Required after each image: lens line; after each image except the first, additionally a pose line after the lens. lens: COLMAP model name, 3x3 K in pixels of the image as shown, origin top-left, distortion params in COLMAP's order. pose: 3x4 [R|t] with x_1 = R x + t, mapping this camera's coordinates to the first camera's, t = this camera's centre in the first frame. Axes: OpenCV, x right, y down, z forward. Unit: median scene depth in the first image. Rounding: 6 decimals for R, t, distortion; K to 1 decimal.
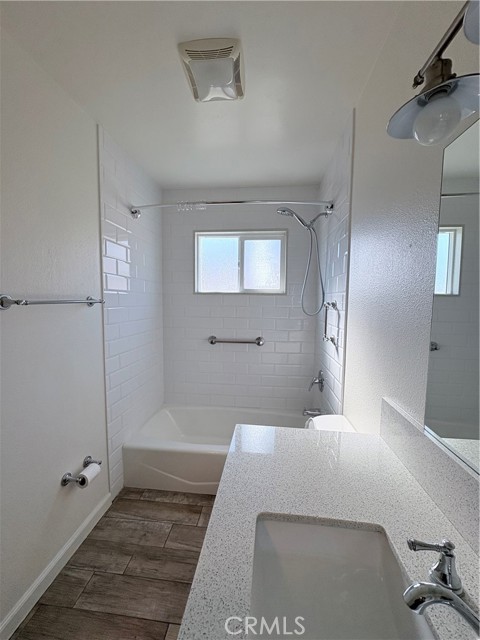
lens RADIAL K [[258.1, 0, 240.7], [0, 258.1, 321.0], [0, 0, 1]] dist [0.004355, 0.000505]
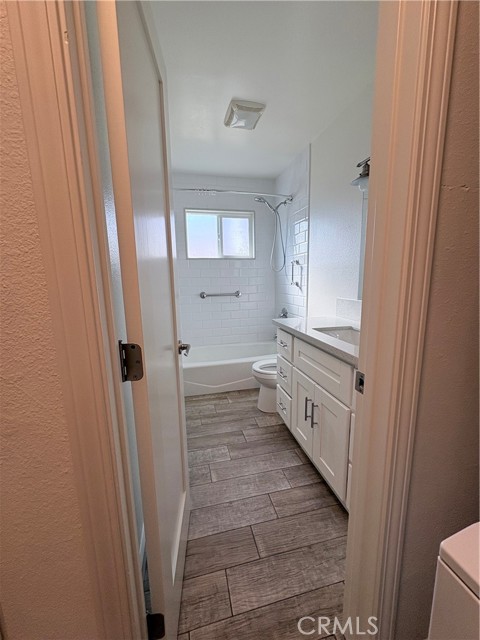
lens RADIAL K [[258.1, 0, 240.0], [0, 258.1, 318.7], [0, 0, 1]] dist [0.004355, 0.000505]
pose [[0.943456, -0.077231, 0.322375, -0.373745], [0.052606, 0.995040, 0.084425, 0.095369], [-0.327296, -0.062693, 0.942840, -0.311347]]
